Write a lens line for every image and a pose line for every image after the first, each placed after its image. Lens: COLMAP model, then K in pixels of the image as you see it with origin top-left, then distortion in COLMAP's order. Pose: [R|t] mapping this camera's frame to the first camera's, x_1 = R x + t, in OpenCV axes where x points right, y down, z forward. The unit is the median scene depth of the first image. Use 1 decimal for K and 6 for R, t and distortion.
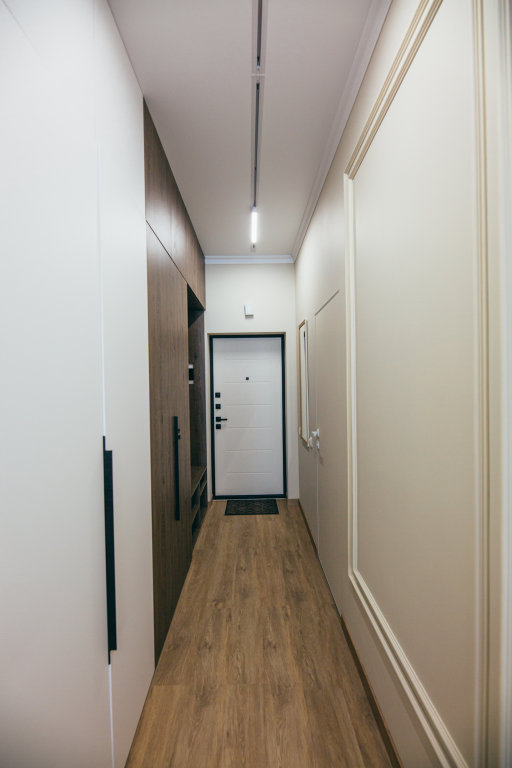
lens RADIAL K [[318.0, 0, 256.5], [0, 318.0, 386.1], [0, 0, 1]] dist [0.003874, -0.001022]
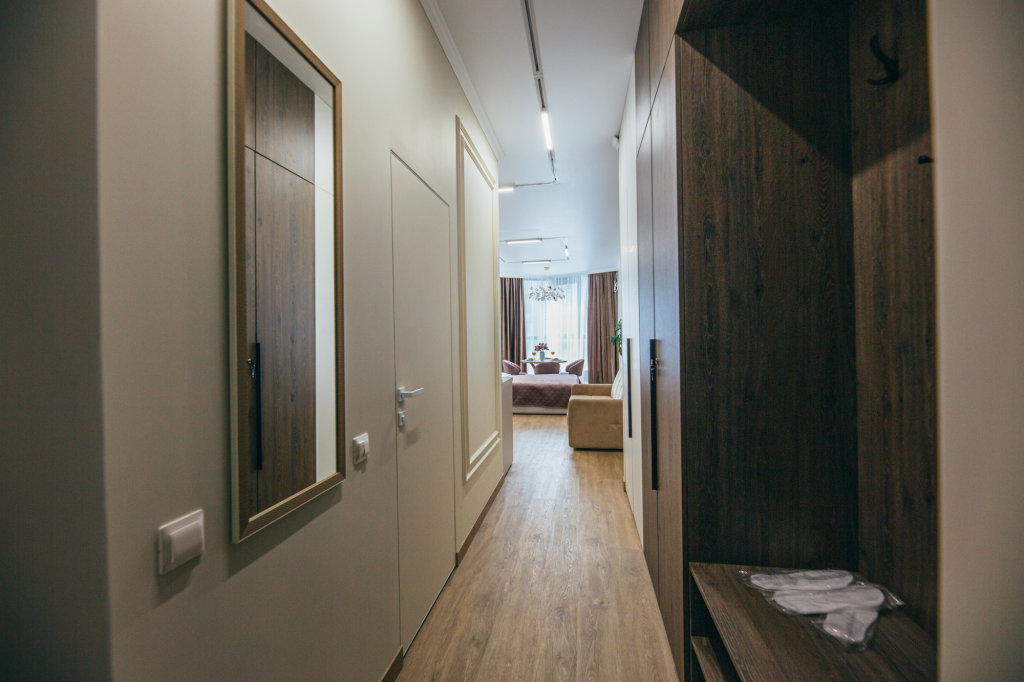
lens RADIAL K [[424.0, 0, 512.7], [0, 424.0, 339.9], [0, 0, 1]] dist [0.003874, -0.001022]
pose [[-0.983422, 0.024315, 0.179693, -0.116879], [0.028728, 0.999345, 0.021998, 0.067334], [-0.179040, 0.026796, -0.983477, 1.988753]]
